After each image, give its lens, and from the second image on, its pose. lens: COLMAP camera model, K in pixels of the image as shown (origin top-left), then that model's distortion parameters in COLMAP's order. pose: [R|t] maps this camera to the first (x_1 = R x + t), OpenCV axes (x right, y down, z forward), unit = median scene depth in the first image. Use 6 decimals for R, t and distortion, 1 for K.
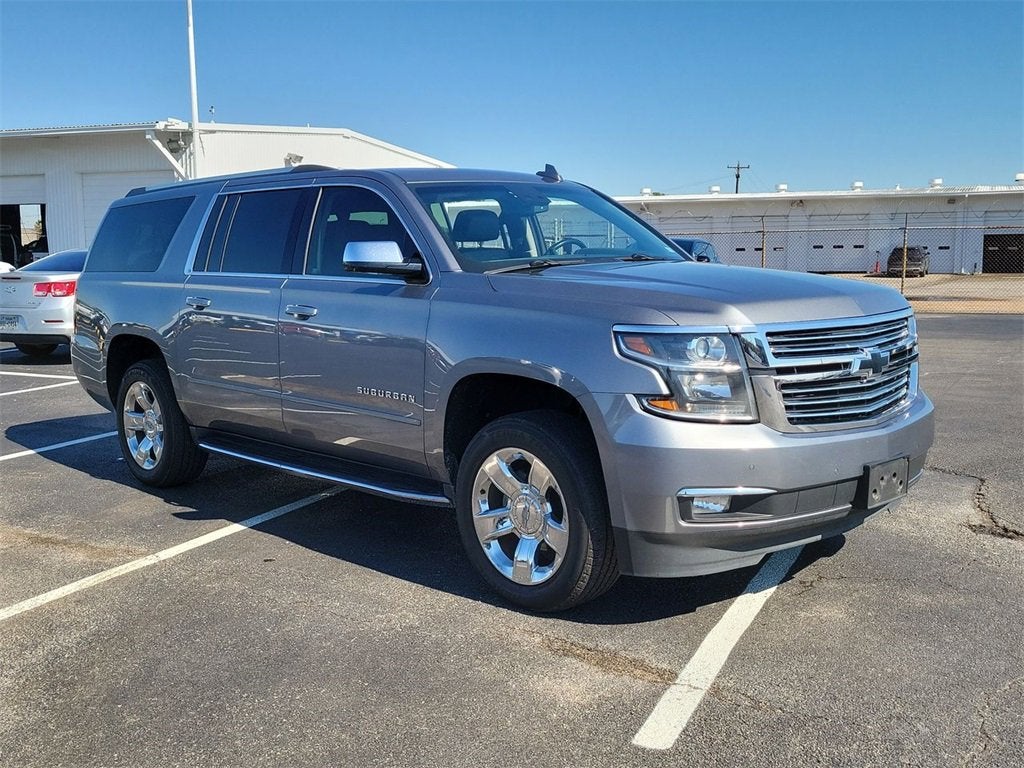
lens RADIAL K [[1084.5, 0, 499.1], [0, 1084.5, 380.3], [0, 0, 1]] dist [0.051580, -0.007423]
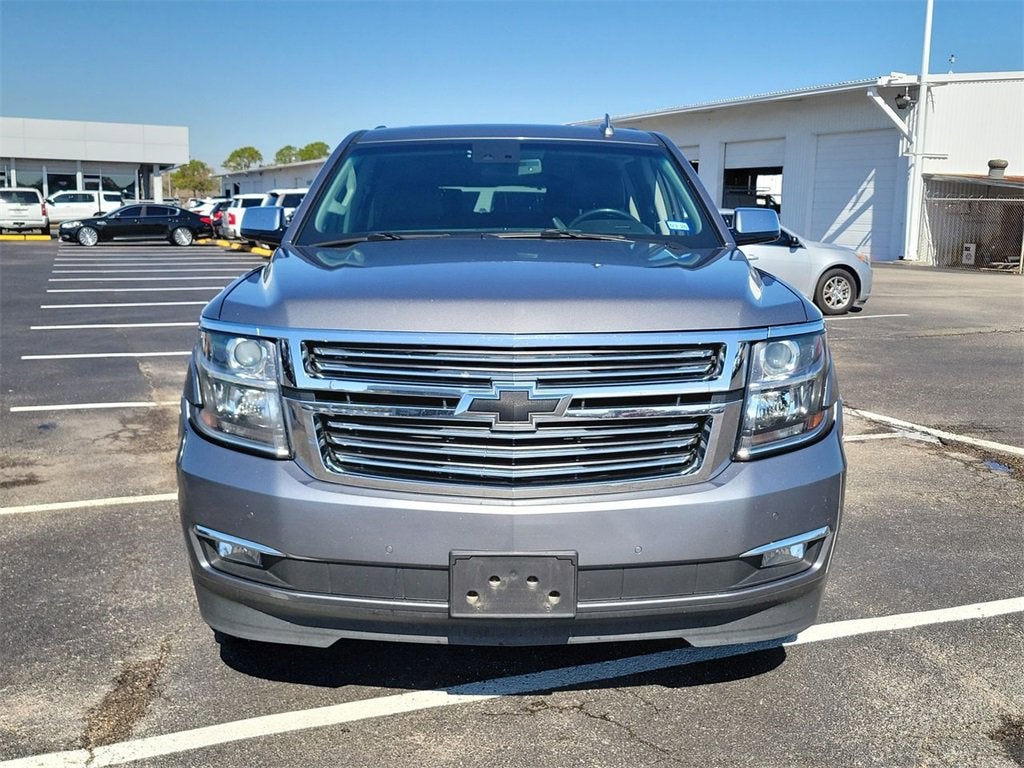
lens RADIAL K [[1084.5, 0, 499.1], [0, 1084.5, 380.3], [0, 0, 1]] dist [0.051580, -0.007423]
pose [[0.725553, 0.125832, -0.676564, 0.124181], [-0.102240, 0.991940, 0.074845, -0.012625], [0.680529, 0.014868, 0.732570, 0.081132]]
